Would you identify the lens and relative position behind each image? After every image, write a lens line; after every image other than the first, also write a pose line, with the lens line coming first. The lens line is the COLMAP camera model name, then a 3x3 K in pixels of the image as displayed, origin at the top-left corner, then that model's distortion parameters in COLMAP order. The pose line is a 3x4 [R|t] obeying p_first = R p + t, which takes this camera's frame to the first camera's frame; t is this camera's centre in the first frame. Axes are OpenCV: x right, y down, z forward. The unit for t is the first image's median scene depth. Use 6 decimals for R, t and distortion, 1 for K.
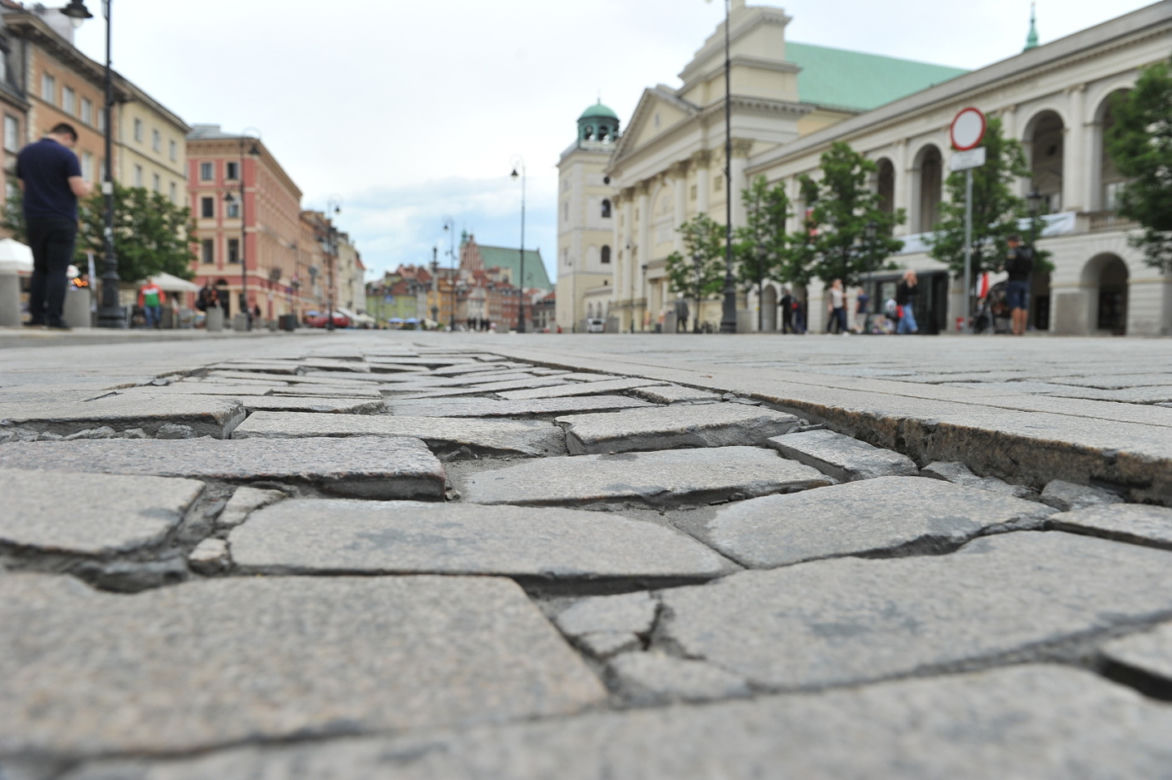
lens RADIAL K [[788.0, 0, 587.4], [0, 788.0, 354.5], [0, 0, 1]] dist [-0.071055, -0.001029]
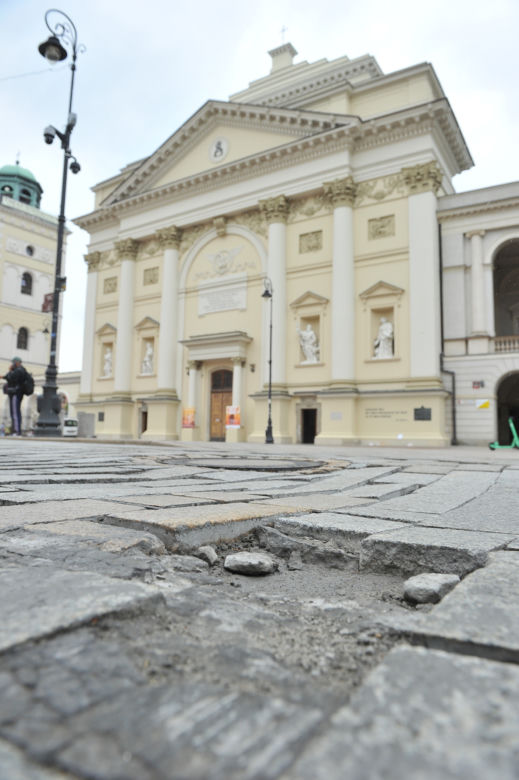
lens RADIAL K [[524.4, 0, 259.5], [0, 524.4, 390.0], [0, 0, 1]] dist [-0.071055, -0.001029]
pose [[0.781142, 0.033289, 0.623466, -0.162731], [0.023264, 0.996332, -0.082344, -0.031967], [-0.623920, 0.078827, 0.777502, 0.590535]]
